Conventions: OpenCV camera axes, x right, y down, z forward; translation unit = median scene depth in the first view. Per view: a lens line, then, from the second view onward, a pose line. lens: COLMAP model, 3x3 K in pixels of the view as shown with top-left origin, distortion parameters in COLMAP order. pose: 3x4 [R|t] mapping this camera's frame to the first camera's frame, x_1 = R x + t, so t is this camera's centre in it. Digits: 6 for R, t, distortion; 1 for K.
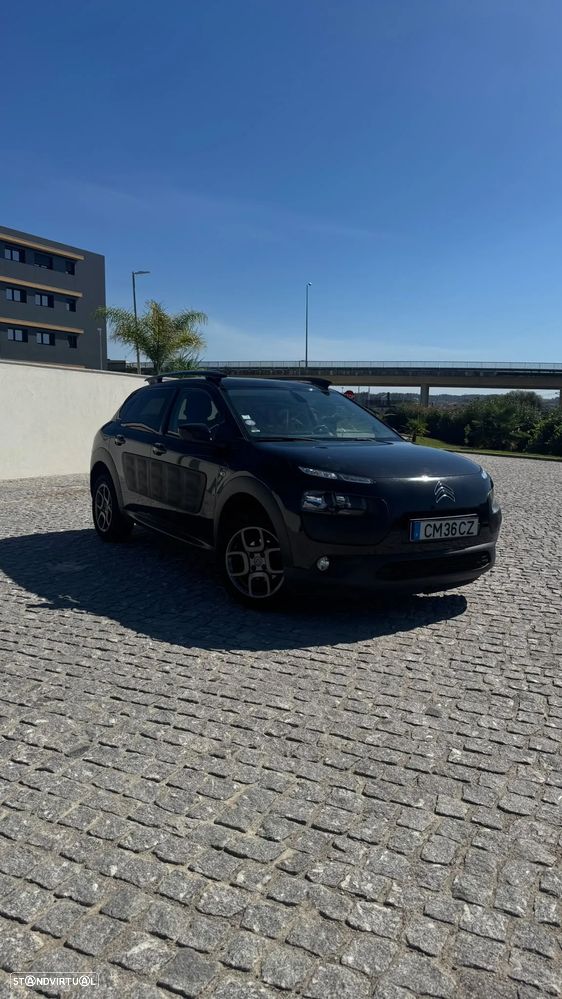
lens RADIAL K [[692.6, 0, 284.9], [0, 692.6, 491.4], [0, 0, 1]] dist [0.067925, -0.065665]
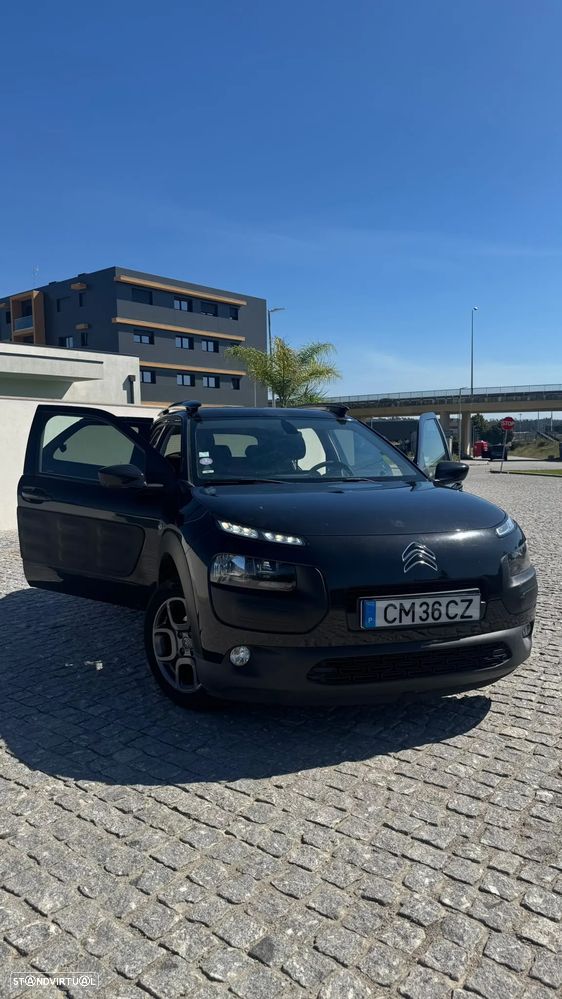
lens RADIAL K [[692.6, 0, 289.2], [0, 692.6, 503.2], [0, 0, 1]] dist [0.067925, -0.065665]
pose [[0.968451, -0.008845, -0.249047, 0.276774], [0.000552, 0.999444, -0.033352, -0.029293], [0.249203, 0.032162, 0.967917, 0.301206]]
